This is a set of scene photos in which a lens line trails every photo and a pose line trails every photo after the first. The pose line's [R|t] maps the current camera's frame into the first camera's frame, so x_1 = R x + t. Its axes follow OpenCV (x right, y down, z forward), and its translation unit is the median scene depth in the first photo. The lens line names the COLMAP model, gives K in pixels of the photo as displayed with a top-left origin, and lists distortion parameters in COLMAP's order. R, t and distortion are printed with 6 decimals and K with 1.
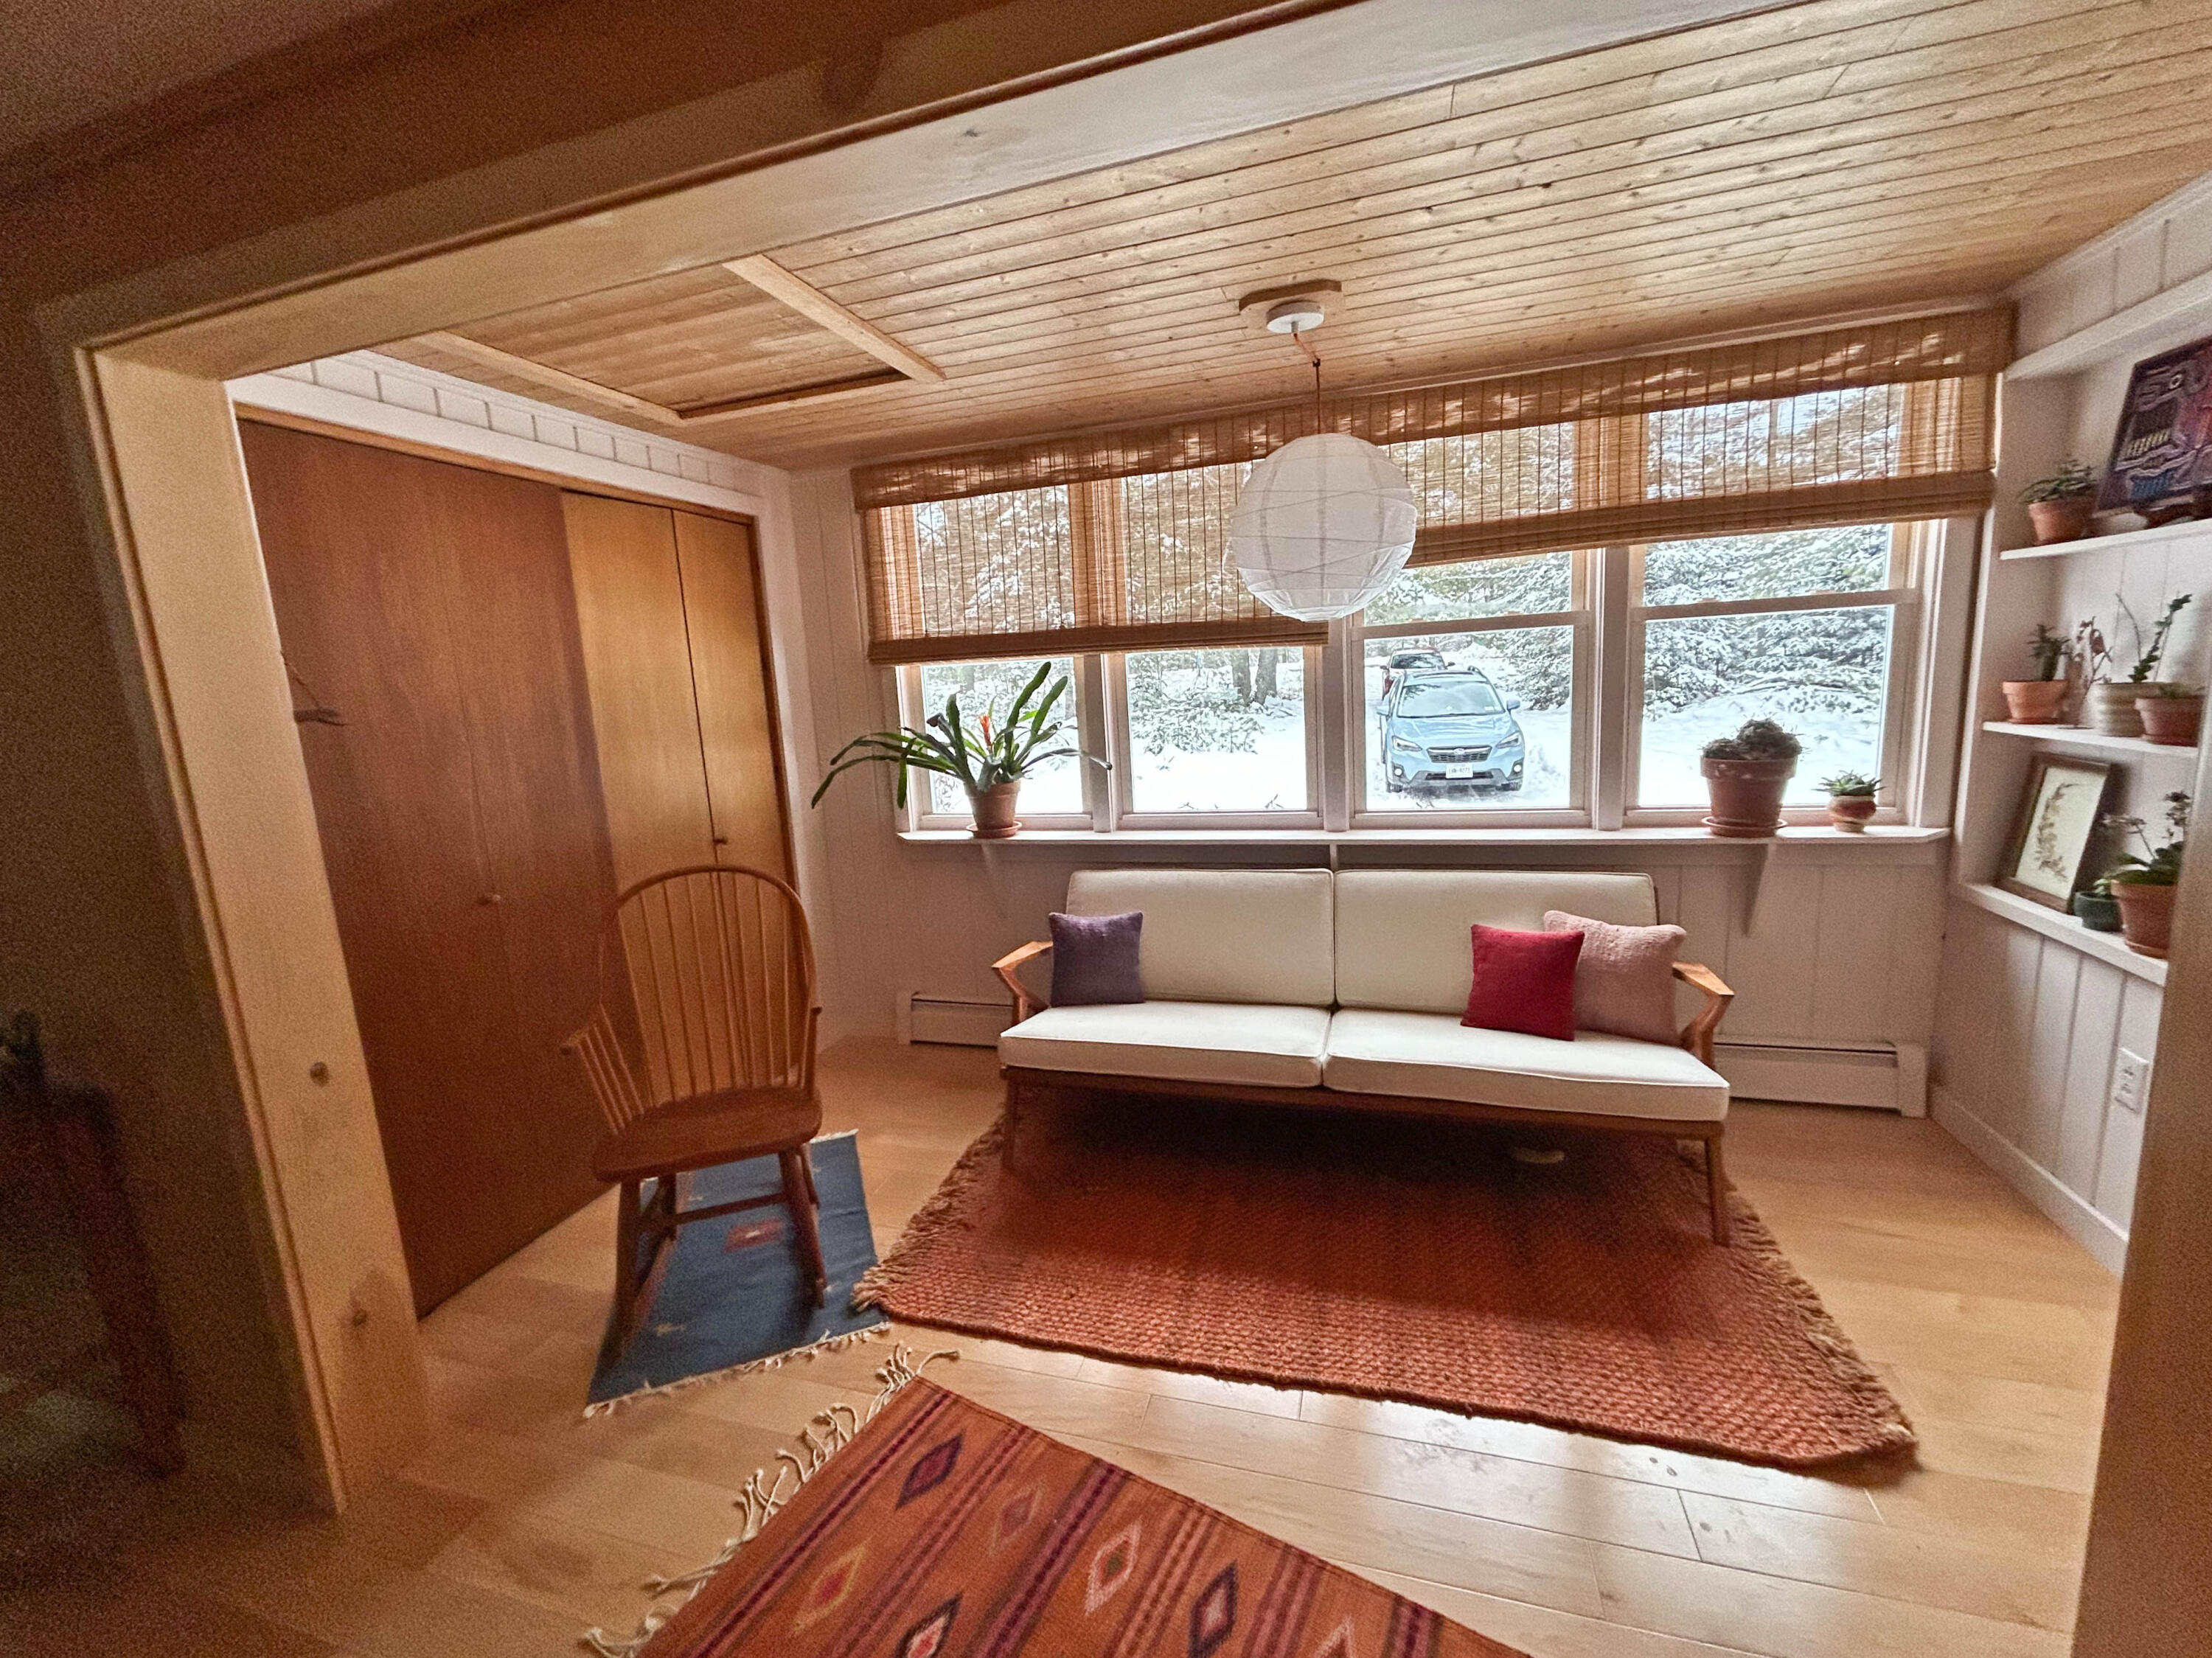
lens RADIAL K [[889.2, 0, 1113.1], [0, 889.2, 825.0], [0, 0, 1]] dist [-0.001524, 0.000778]
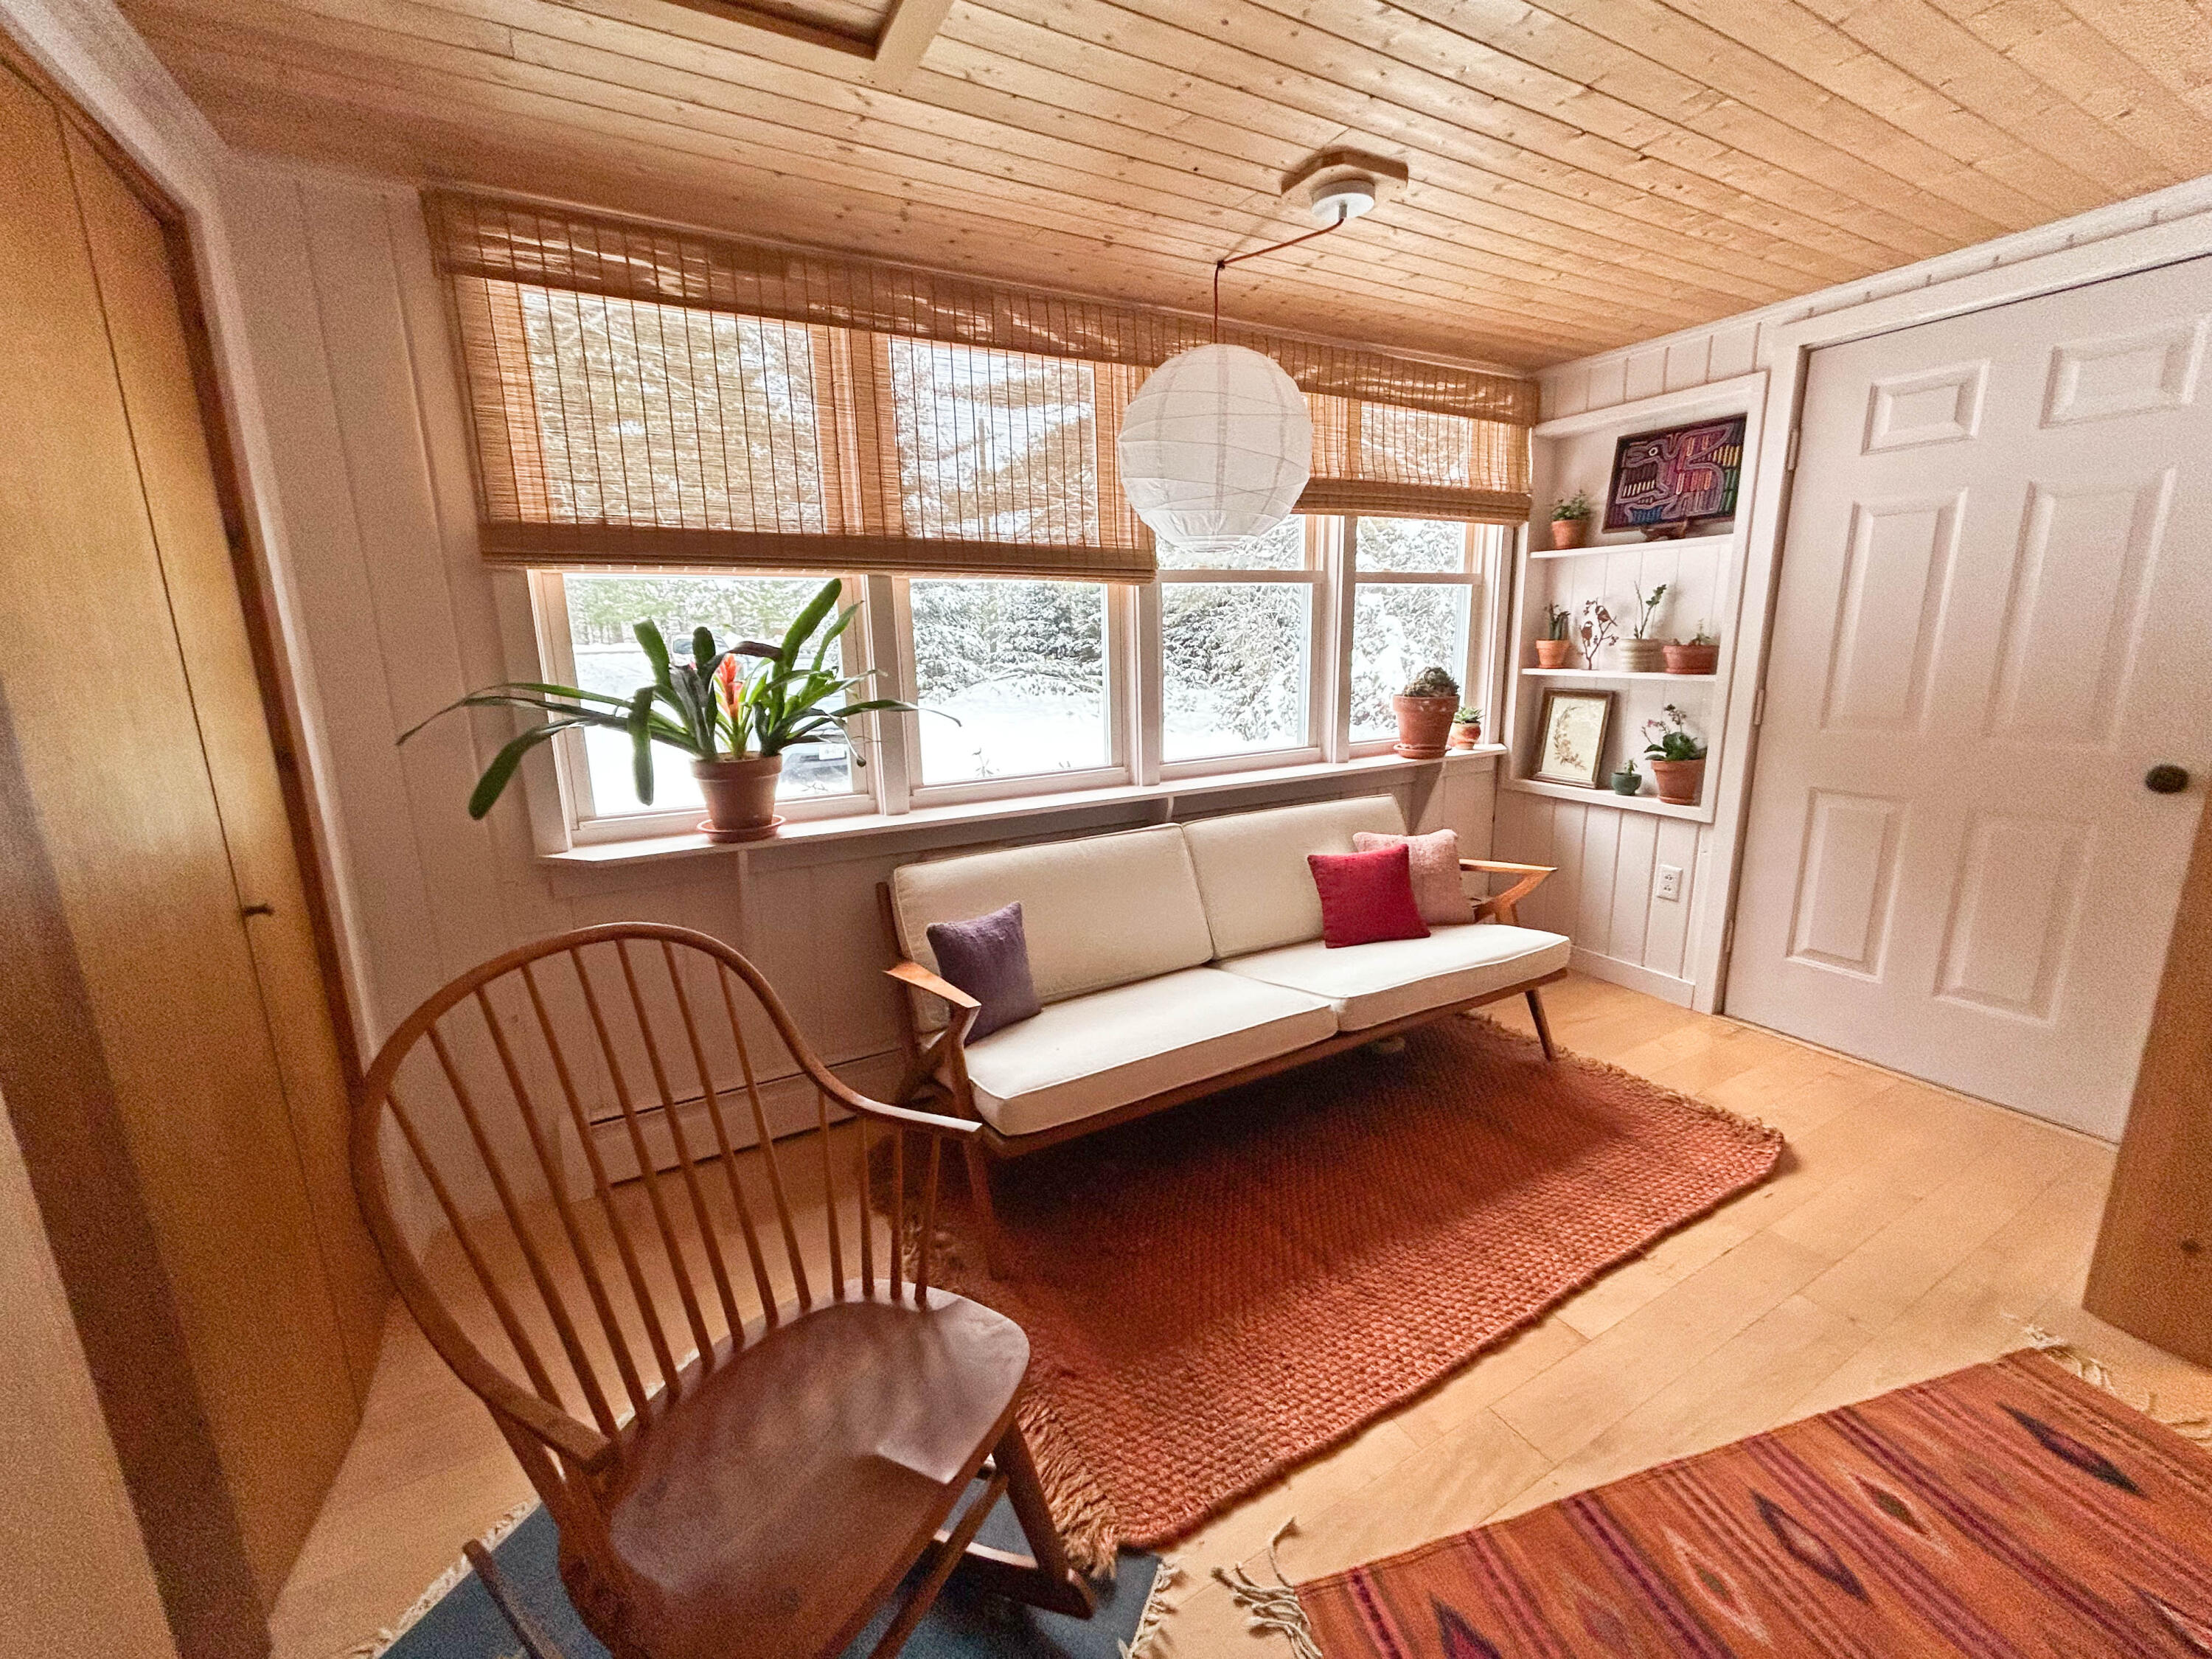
lens RADIAL K [[889.2, 0, 1081.4], [0, 889.2, 822.6], [0, 0, 1]] dist [-0.001524, 0.000778]
pose [[0.700781, -0.105000, 0.705607, -0.562567], [0.101793, 0.993705, 0.046774, -0.005726], [-0.706077, 0.039047, 0.707058, 0.458980]]
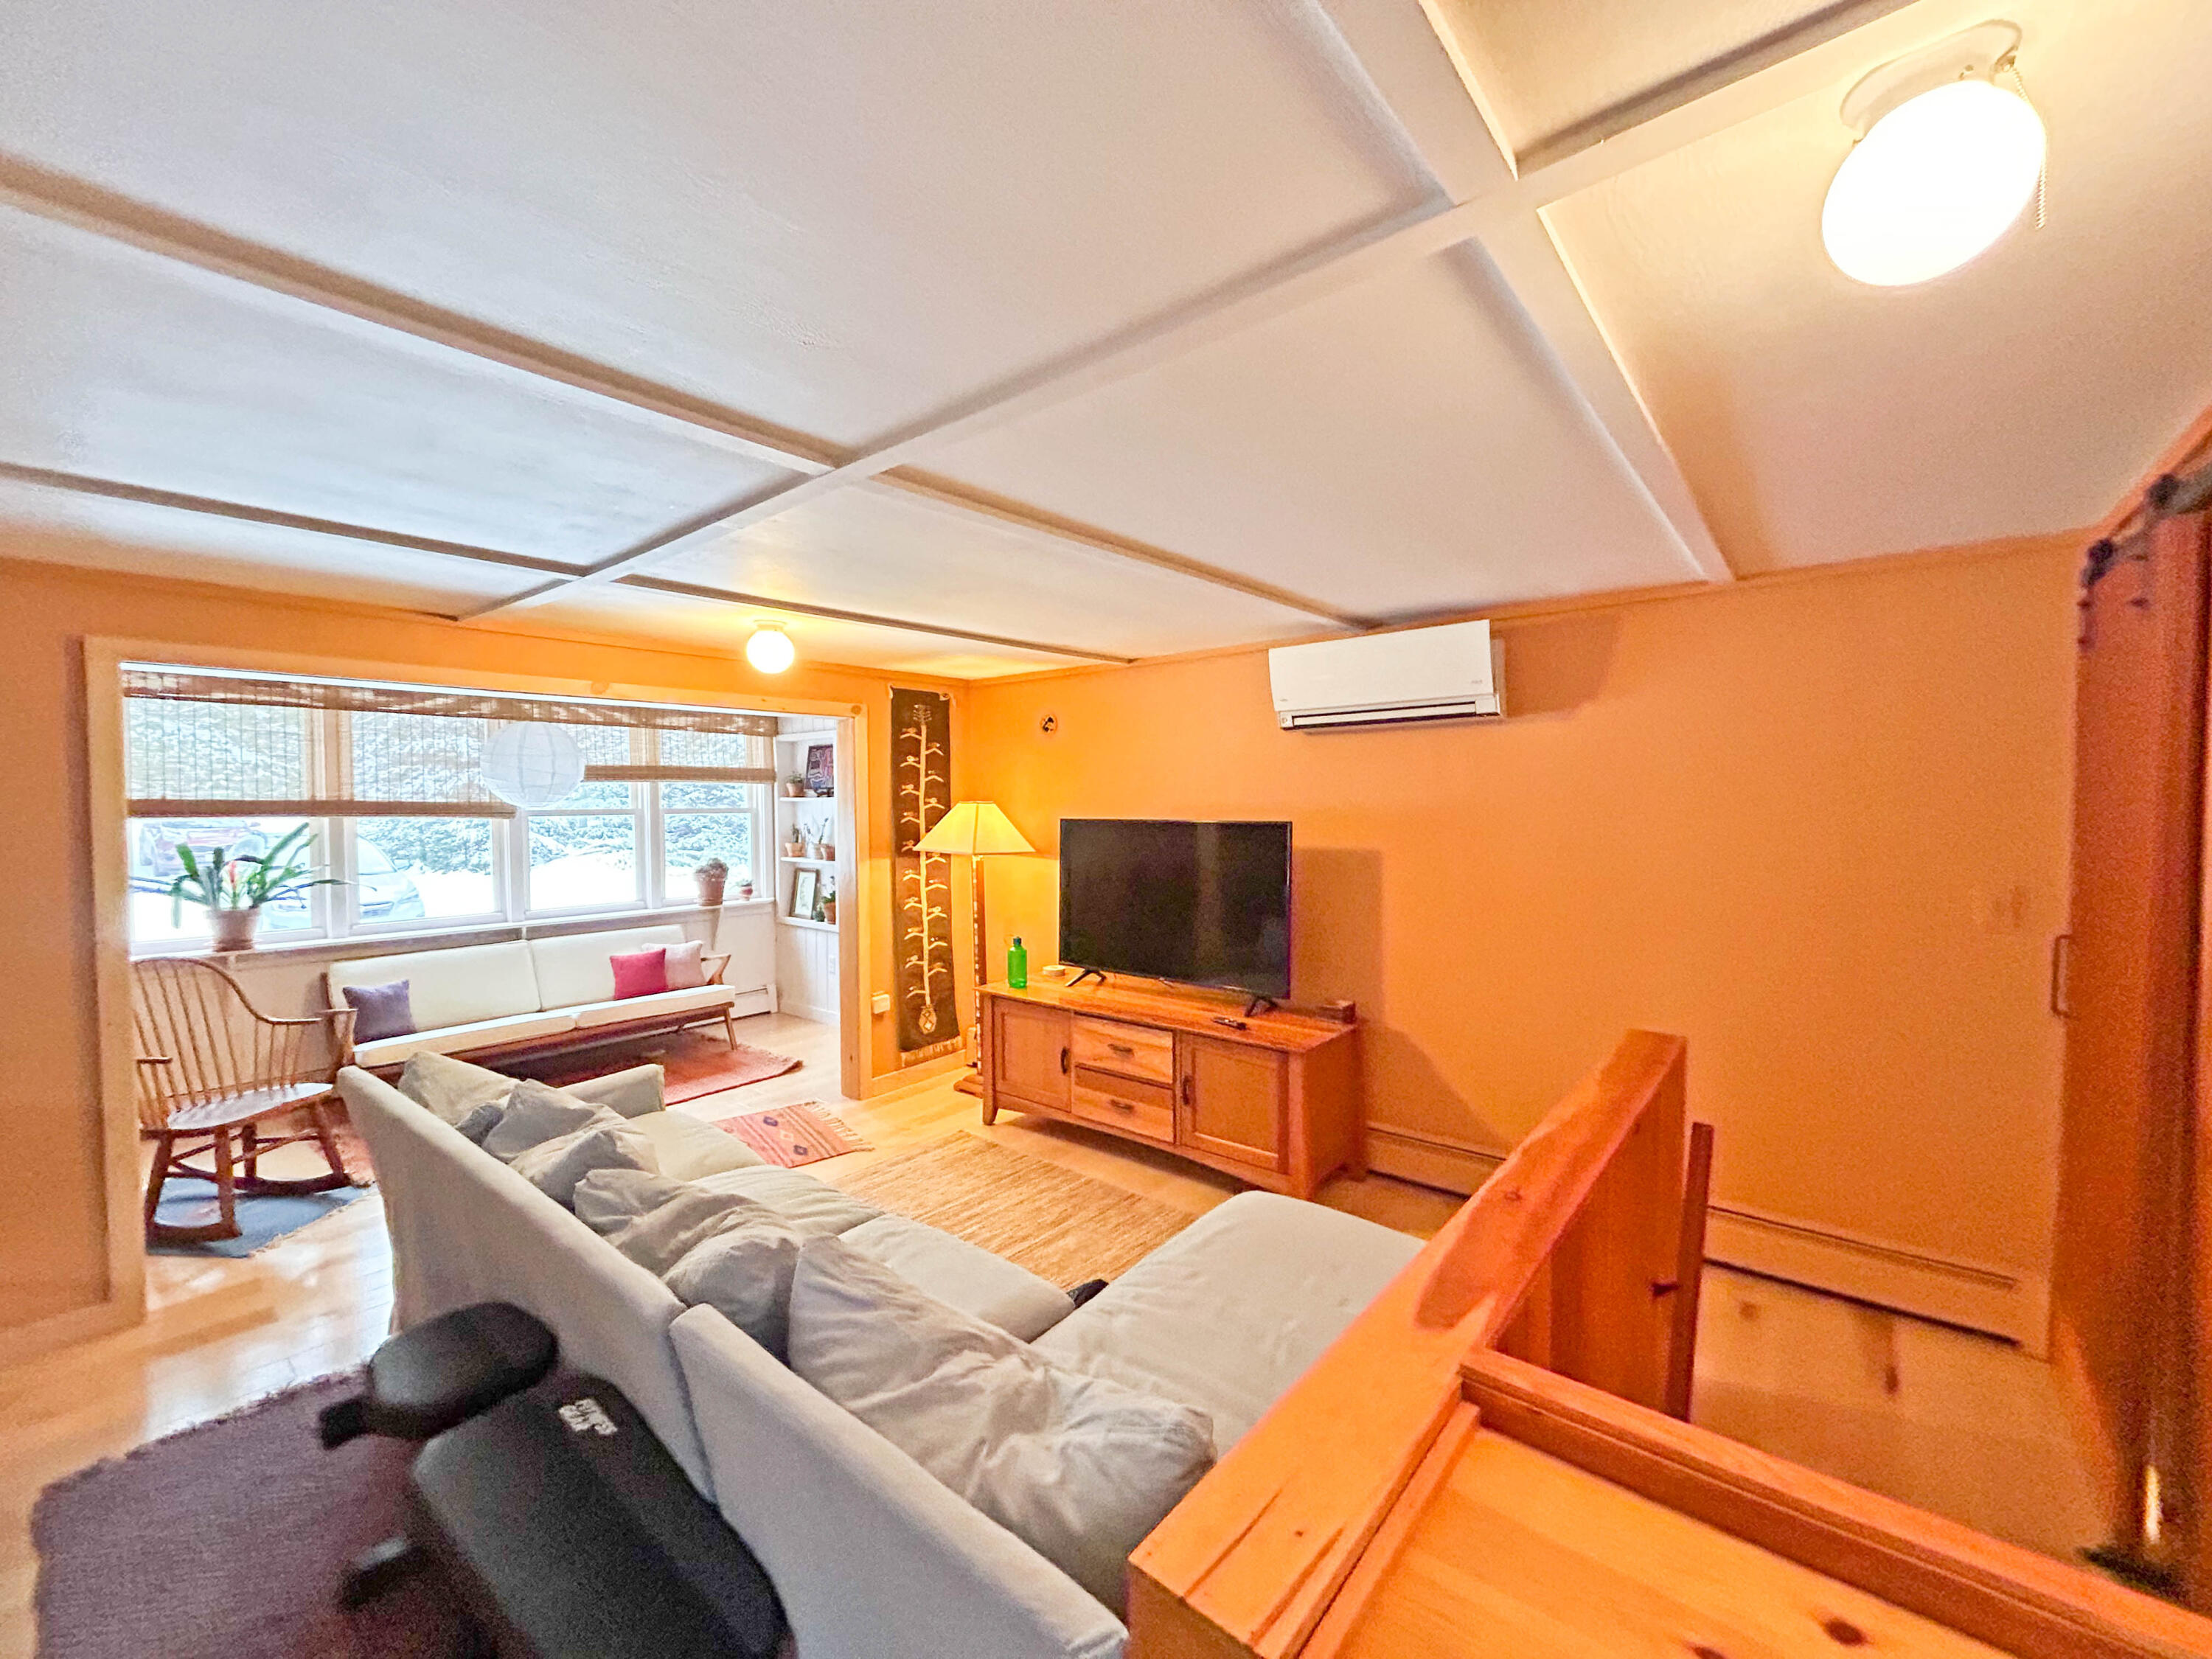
lens RADIAL K [[889.2, 0, 1101.7], [0, 889.2, 815.5], [0, 0, 1]] dist [-0.001524, 0.000778]
pose [[0.384498, 0.042075, 0.922166, -1.135094], [0.136728, 0.985347, -0.101967, 0.165594], [-0.912944, 0.165292, 0.373111, -0.916702]]
